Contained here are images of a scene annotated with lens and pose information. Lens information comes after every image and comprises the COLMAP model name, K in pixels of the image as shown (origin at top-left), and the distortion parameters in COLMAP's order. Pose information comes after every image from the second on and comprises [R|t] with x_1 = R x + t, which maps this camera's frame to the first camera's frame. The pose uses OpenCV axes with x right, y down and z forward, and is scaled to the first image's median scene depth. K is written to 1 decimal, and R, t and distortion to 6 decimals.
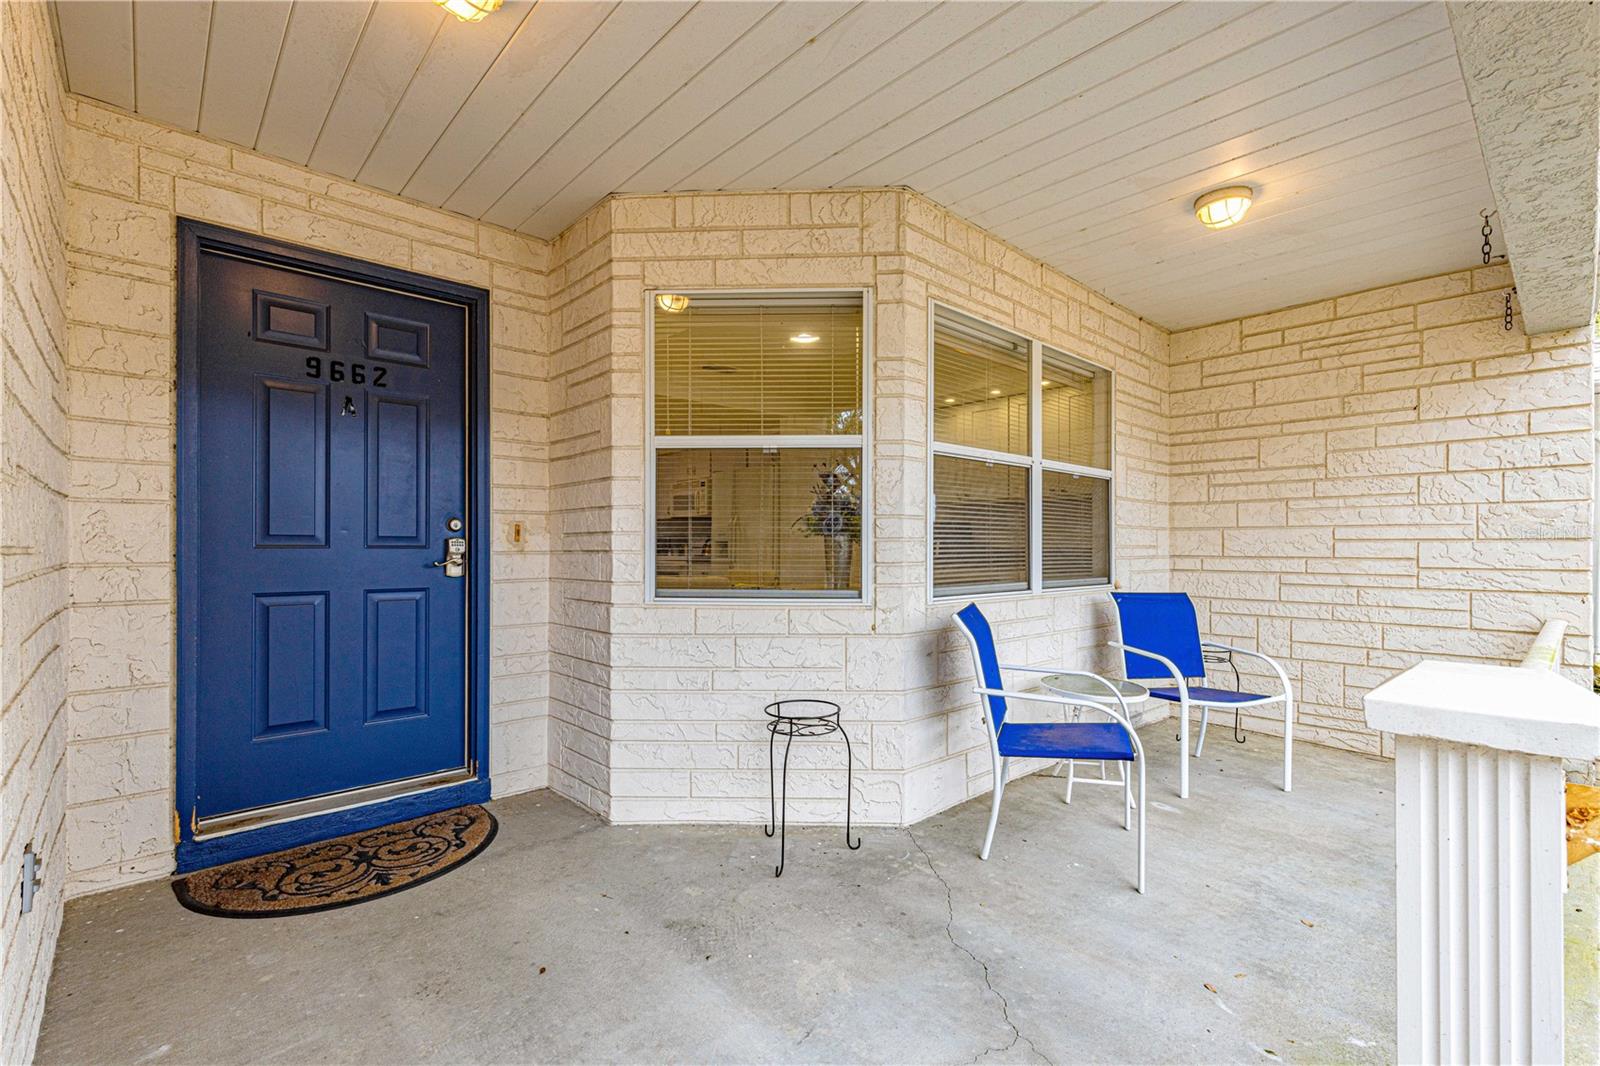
lens RADIAL K [[721.4, 0, 805.7], [0, 721.4, 545.8], [0, 0, 1]] dist [0.001668, -0.000078]
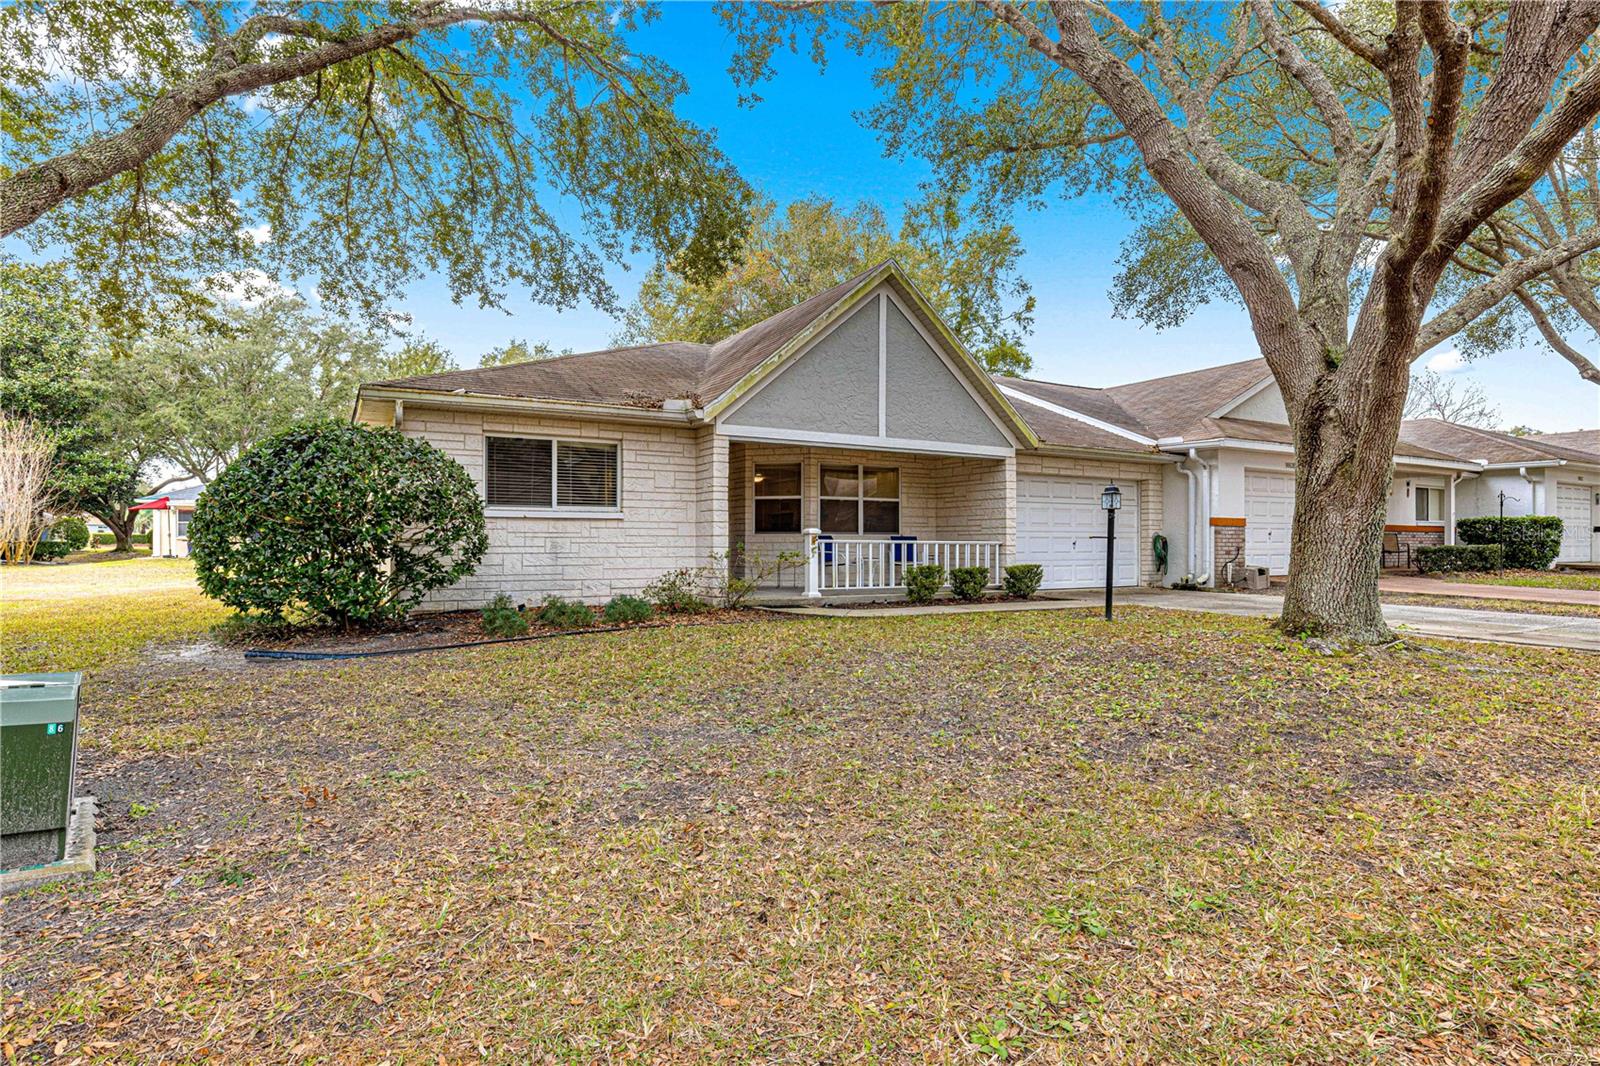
lens RADIAL K [[857.5, 0, 797.5], [0, 857.5, 528.0], [0, 0, 1]] dist [-0.008117, -0.000298]
pose [[0.975556, -0.006216, -0.219662, 1.145550], [0.002450, 0.999845, -0.017411, 0.124939], [0.219737, 0.016447, 0.975421, -3.876011]]
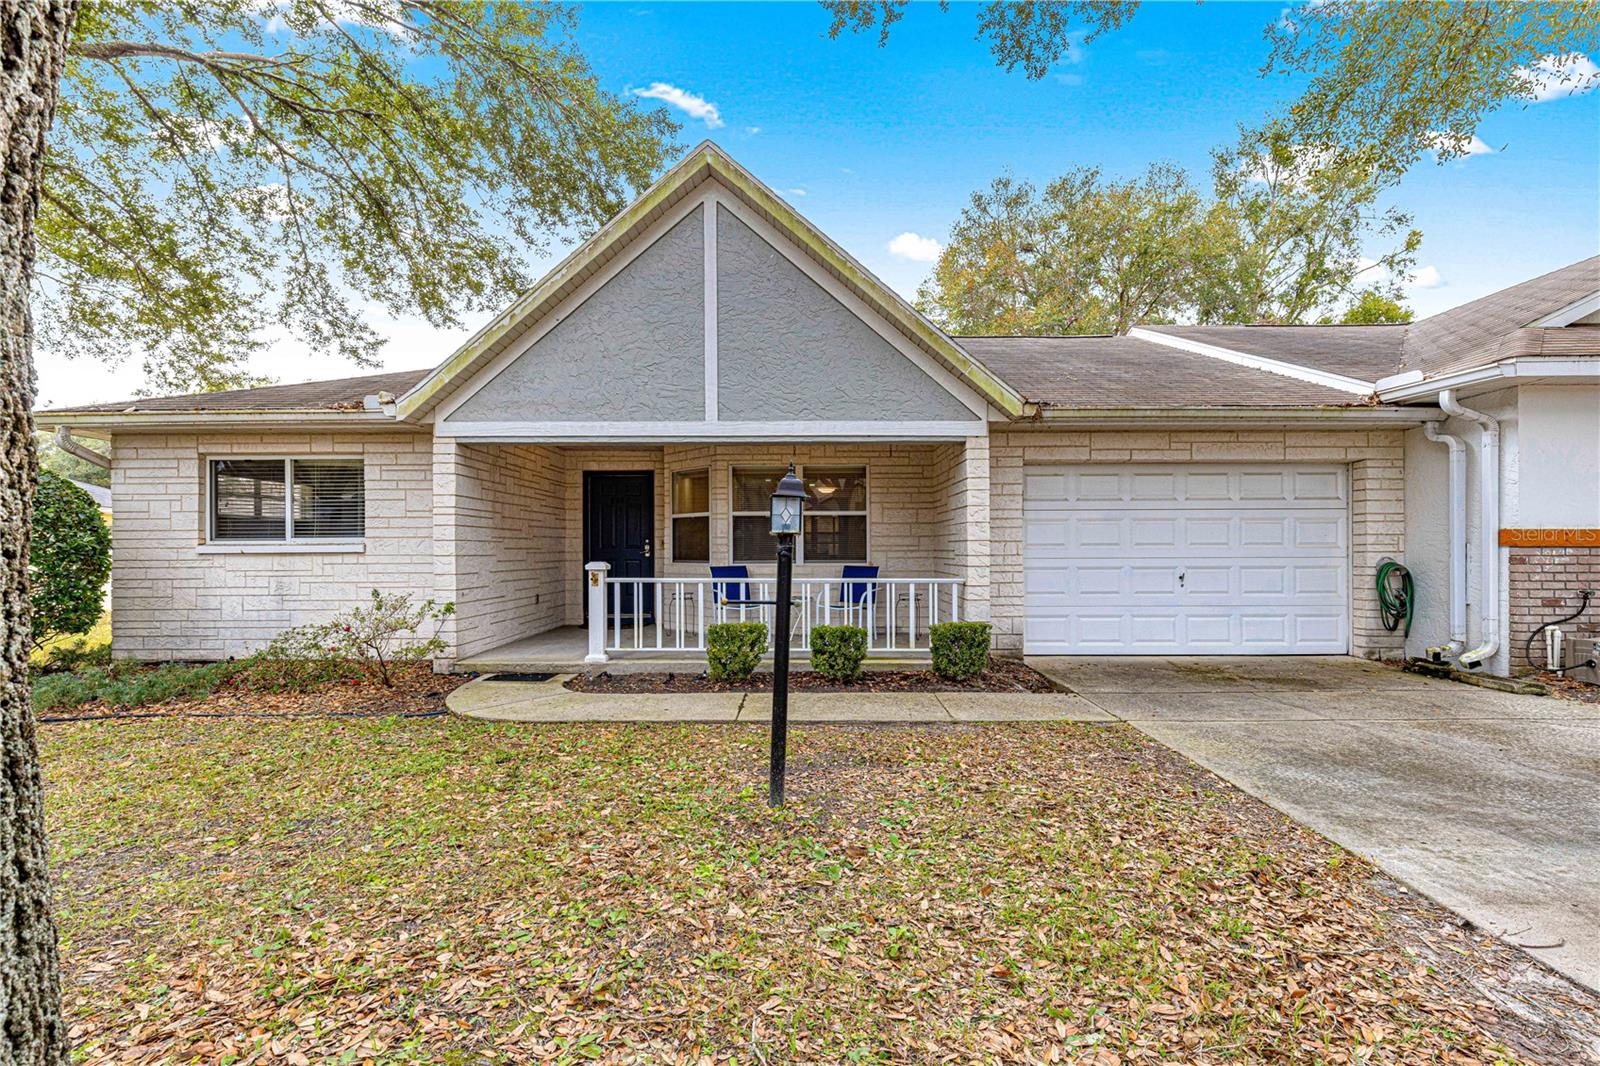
lens RADIAL K [[721.4, 0, 801.1], [0, 721.4, 544.5], [0, 0, 1]] dist [0.001668, -0.000078]
pose [[0.729040, -0.009086, -0.684411, 2.493204], [0.007708, 0.999957, -0.005064, 0.009994], [0.684428, -0.001583, 0.729079, -1.027550]]
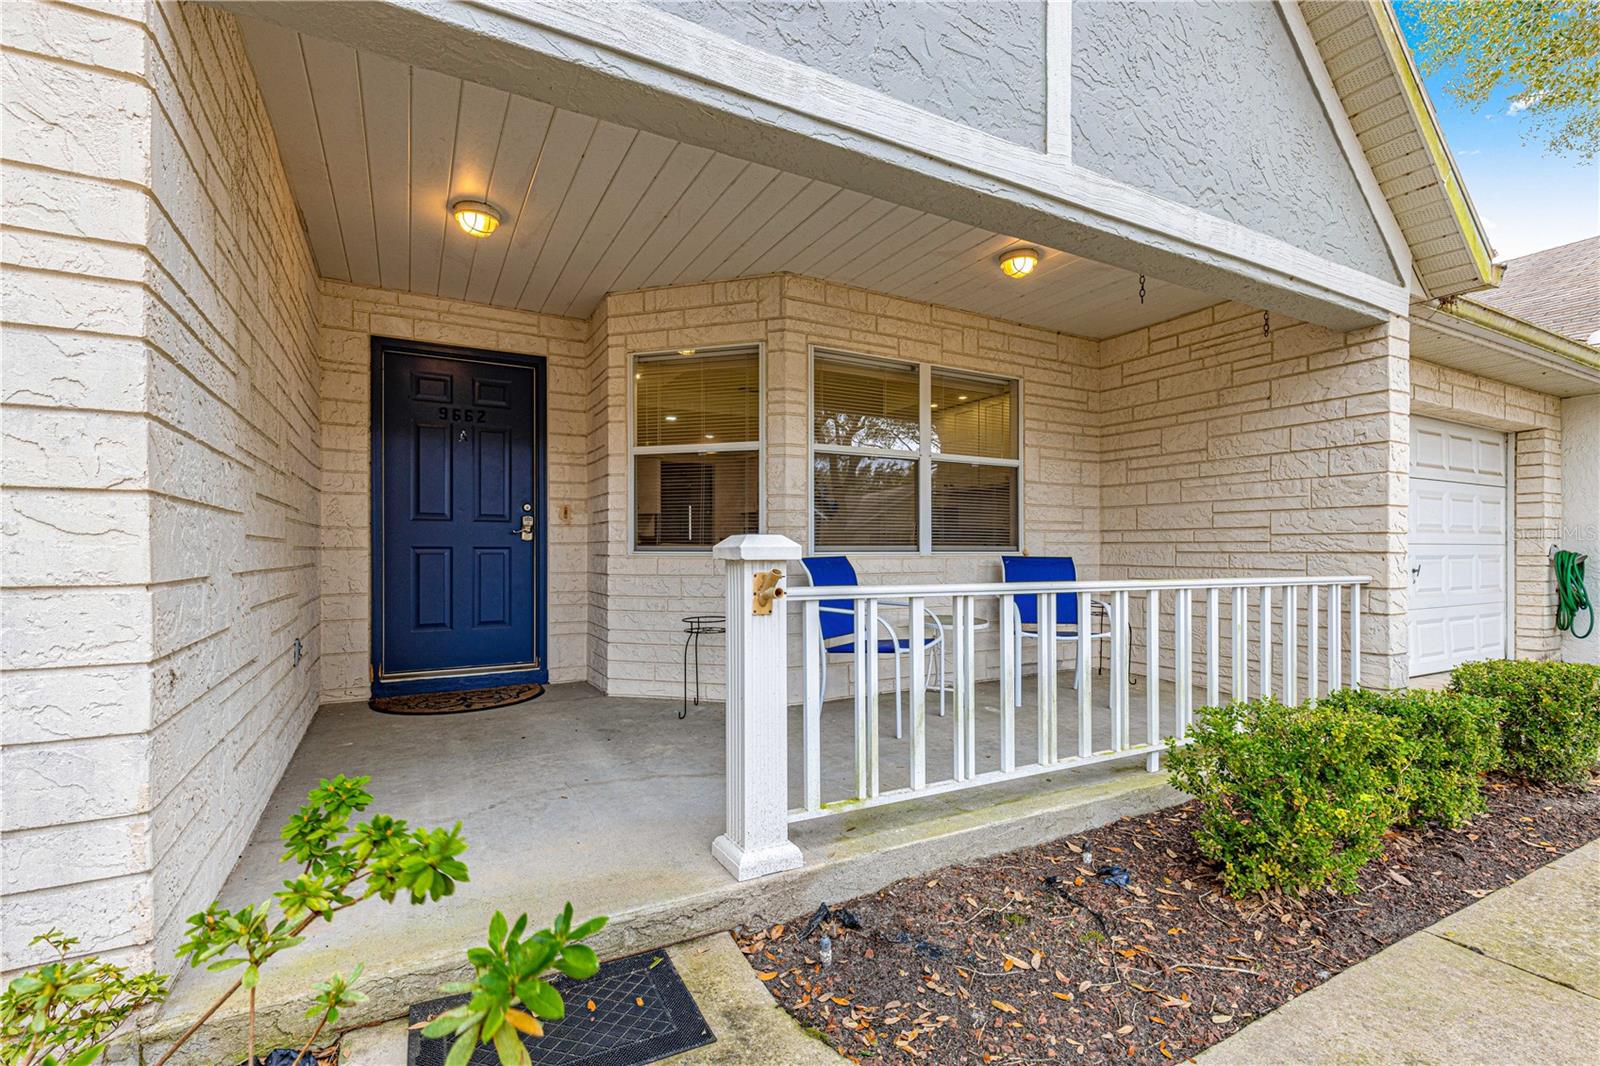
lens RADIAL K [[721.4, 0, 798.2], [0, 721.4, 548.3], [0, 0, 1]] dist [0.001668, -0.000078]
pose [[0.970445, -0.002197, -0.241313, 0.499100], [0.002483, 0.999997, 0.000883, 0.064142], [0.241311, -0.001456, 0.970447, -0.410944]]
